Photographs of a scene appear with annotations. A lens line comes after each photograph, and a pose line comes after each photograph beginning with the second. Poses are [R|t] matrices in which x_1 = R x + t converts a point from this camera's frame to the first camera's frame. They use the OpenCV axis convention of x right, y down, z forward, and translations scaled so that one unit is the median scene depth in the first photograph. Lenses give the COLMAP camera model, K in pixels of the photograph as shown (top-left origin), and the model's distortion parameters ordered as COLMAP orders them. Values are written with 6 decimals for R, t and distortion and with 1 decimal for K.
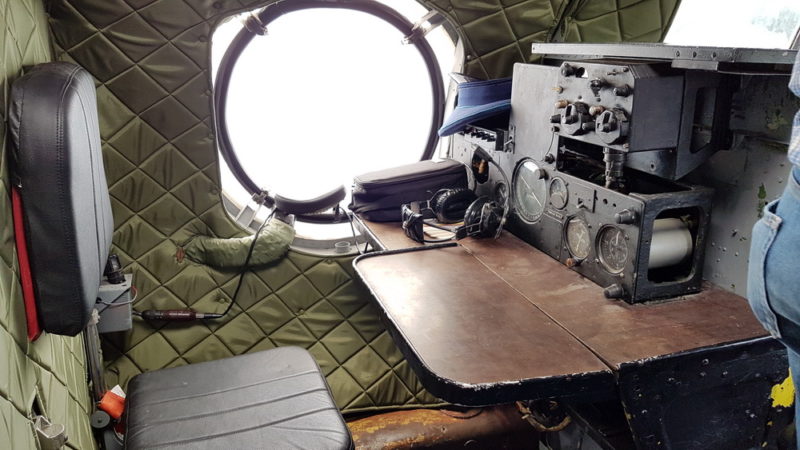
lens RADIAL K [[597.9, 0, 400.0], [0, 597.9, 225.0], [0, 0, 1]] dist [0.162975, -0.273863]
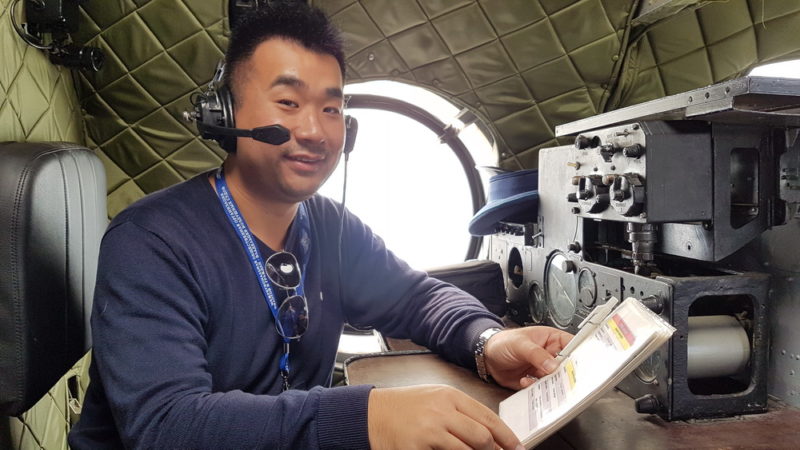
lens RADIAL K [[597.9, 0, 400.0], [0, 597.9, 225.0], [0, 0, 1]] dist [0.162975, -0.273863]
pose [[0.985388, 0.003807, -0.170281, 0.149478], [-0.043320, 0.972476, -0.228942, 0.068338], [0.164723, 0.232973, 0.958431, 0.126392]]
